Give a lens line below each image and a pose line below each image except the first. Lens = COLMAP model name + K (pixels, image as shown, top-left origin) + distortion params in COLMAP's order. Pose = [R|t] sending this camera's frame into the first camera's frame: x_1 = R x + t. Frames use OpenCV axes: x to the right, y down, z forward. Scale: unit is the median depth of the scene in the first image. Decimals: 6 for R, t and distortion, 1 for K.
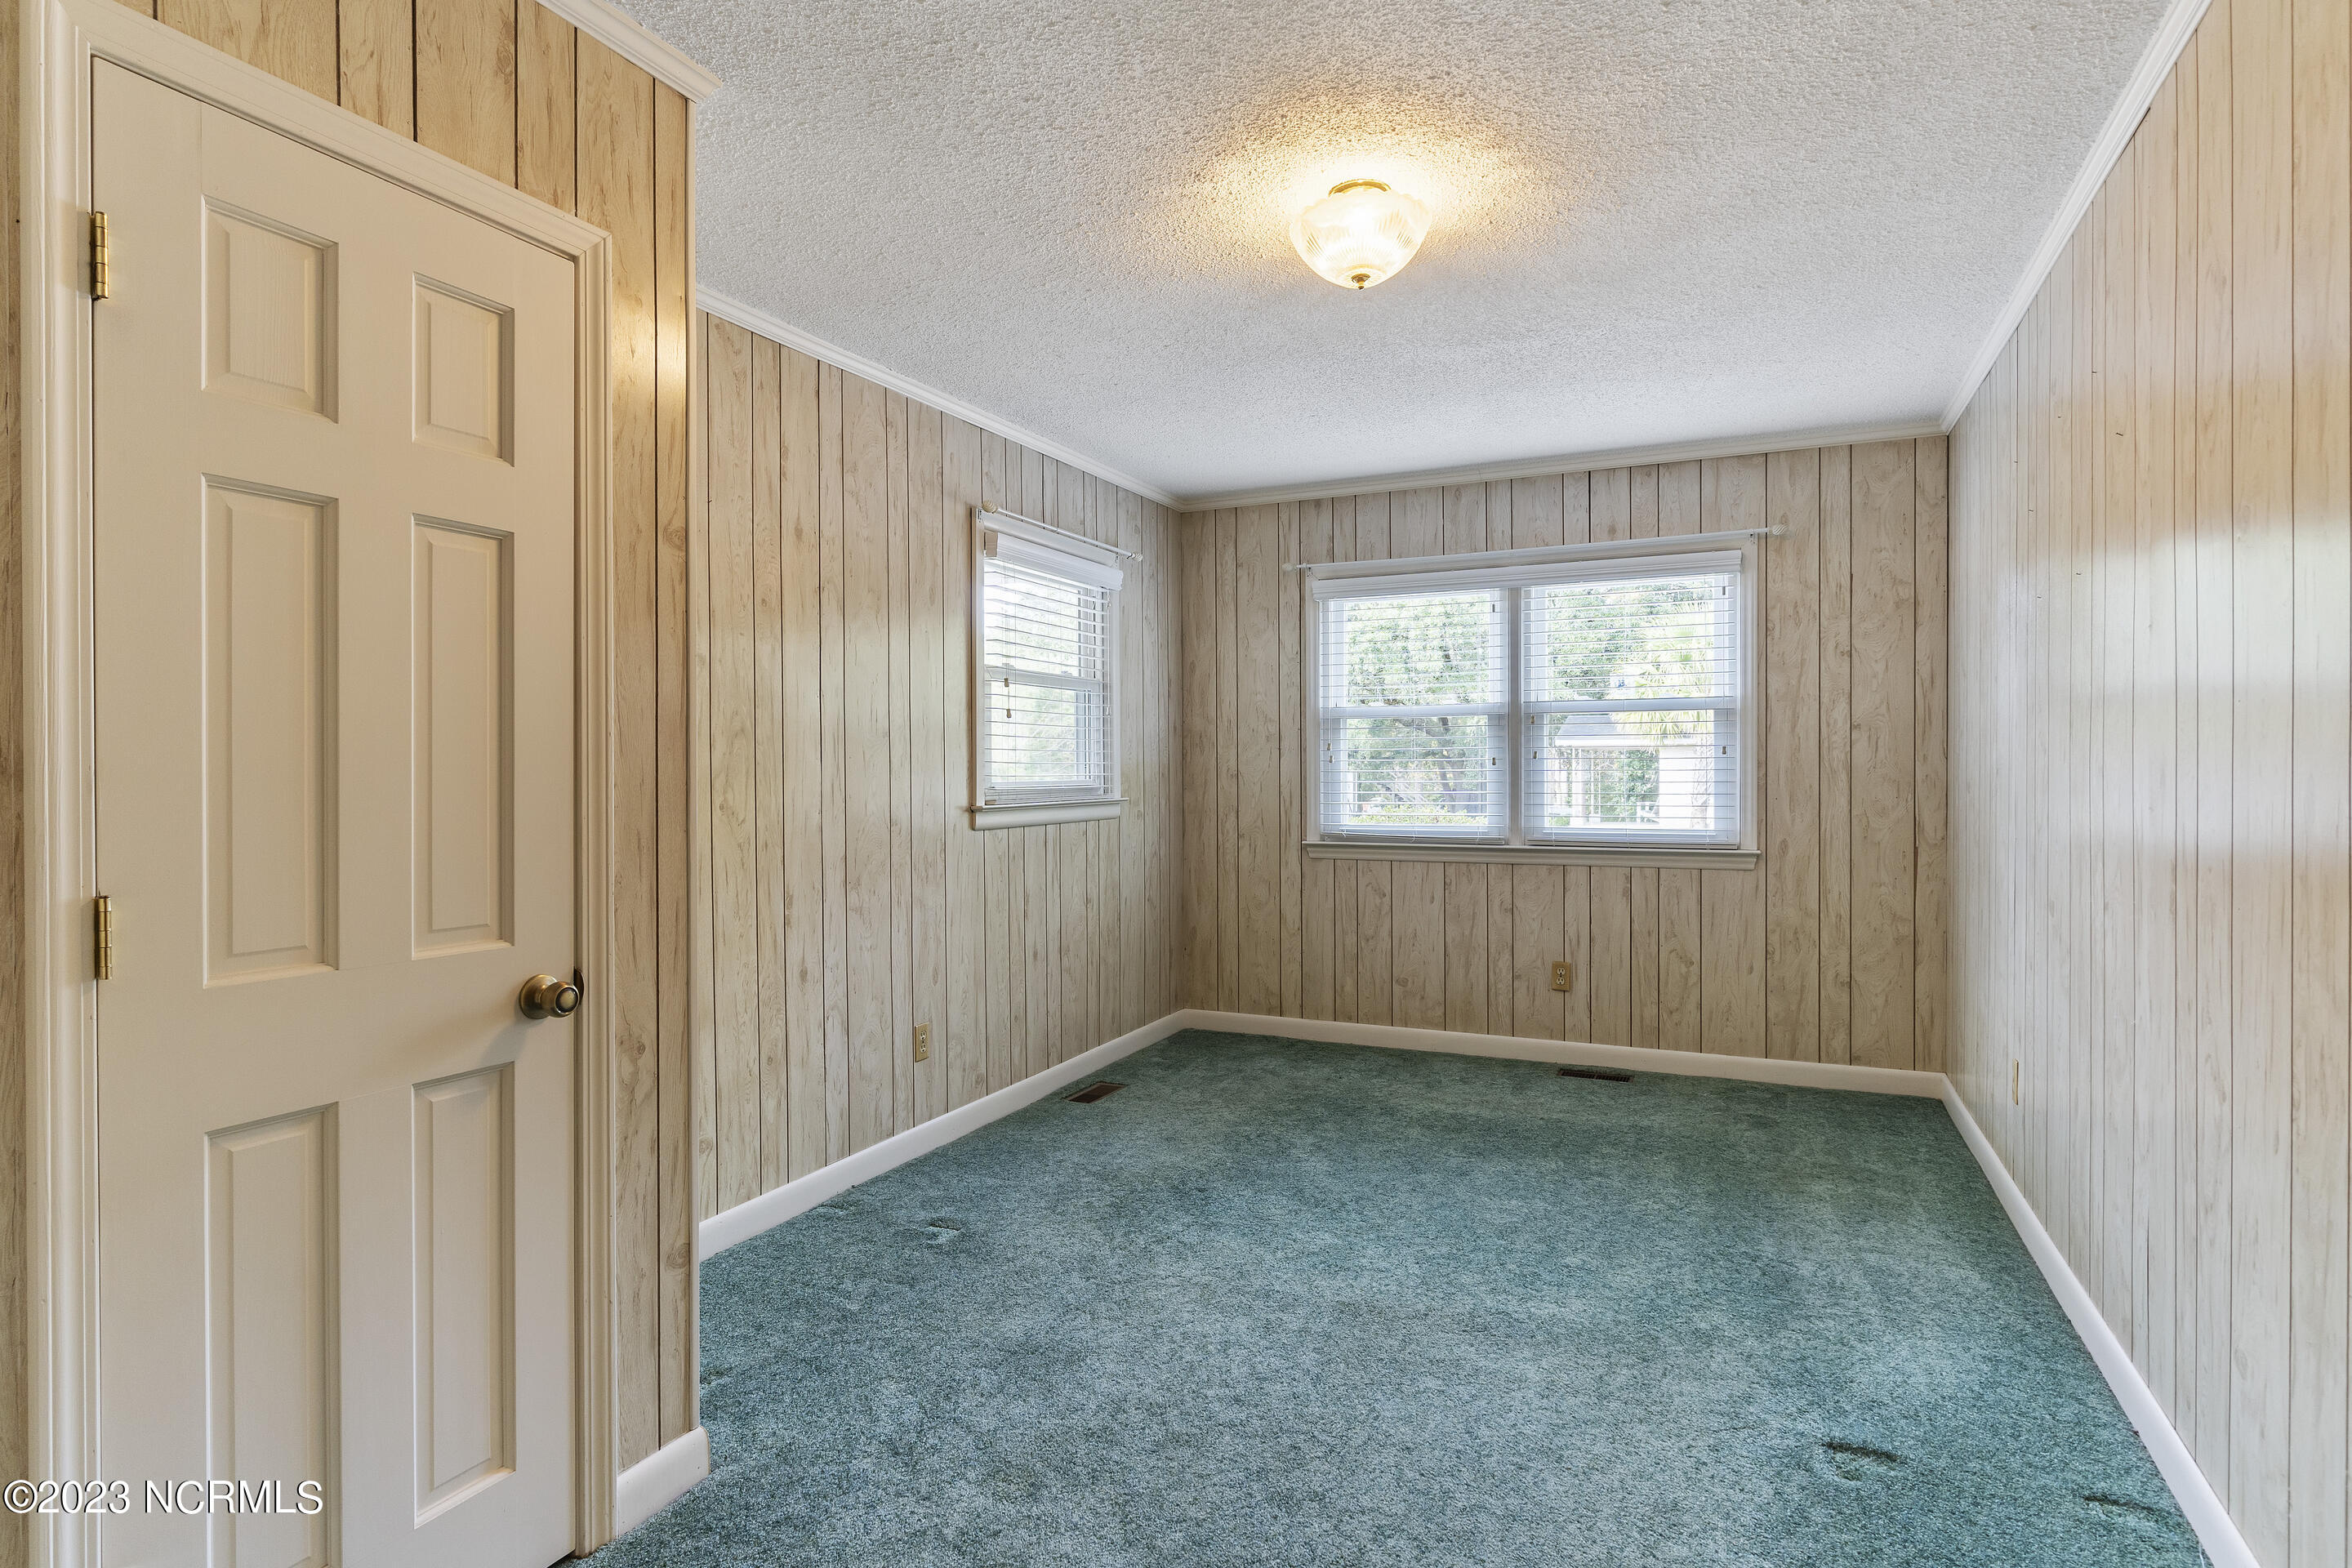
lens RADIAL K [[1222.4, 0, 1170.3], [0, 1222.4, 791.3], [0, 0, 1]] dist [-0.004632, 0.000271]
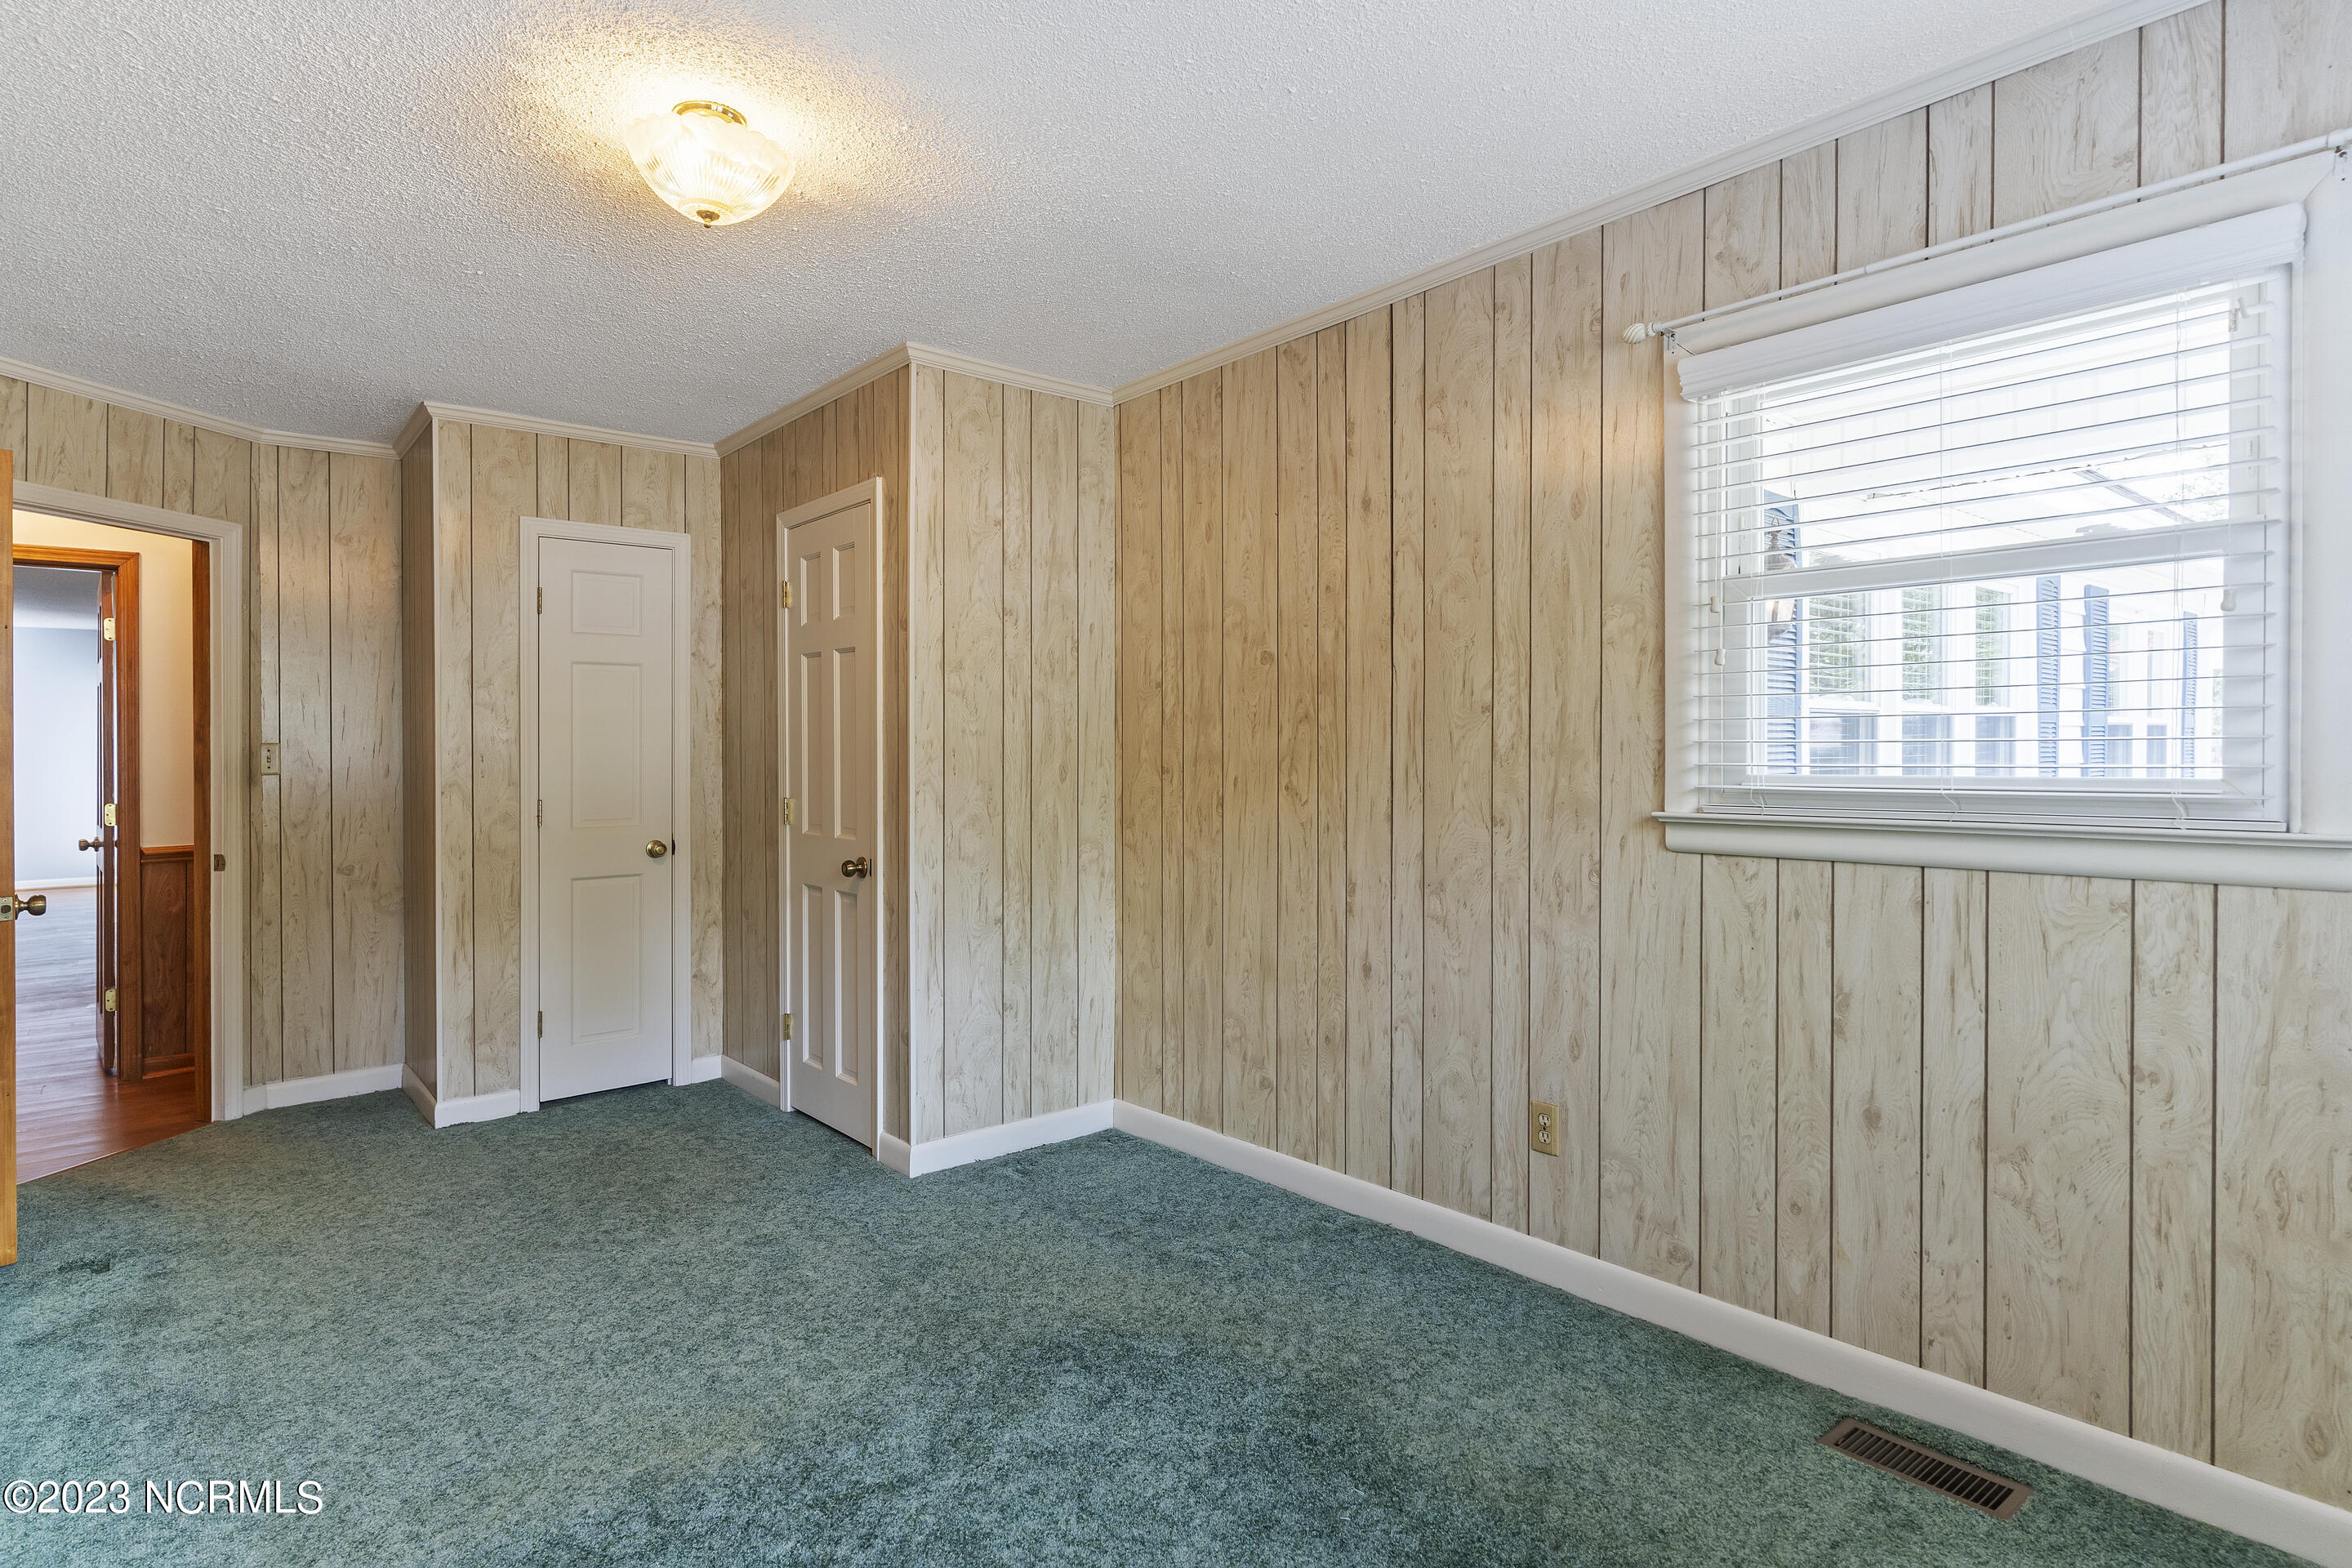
lens RADIAL K [[1186.1, 0, 1181.0], [0, 1186.1, 751.2], [0, 0, 1]] dist [-0.003639, -0.000258]
pose [[-0.391396, 0.011814, -0.920146, 0.557695], [-0.005071, 0.999875, 0.014995, -0.030252], [0.920208, 0.010535, -0.391287, 1.136352]]
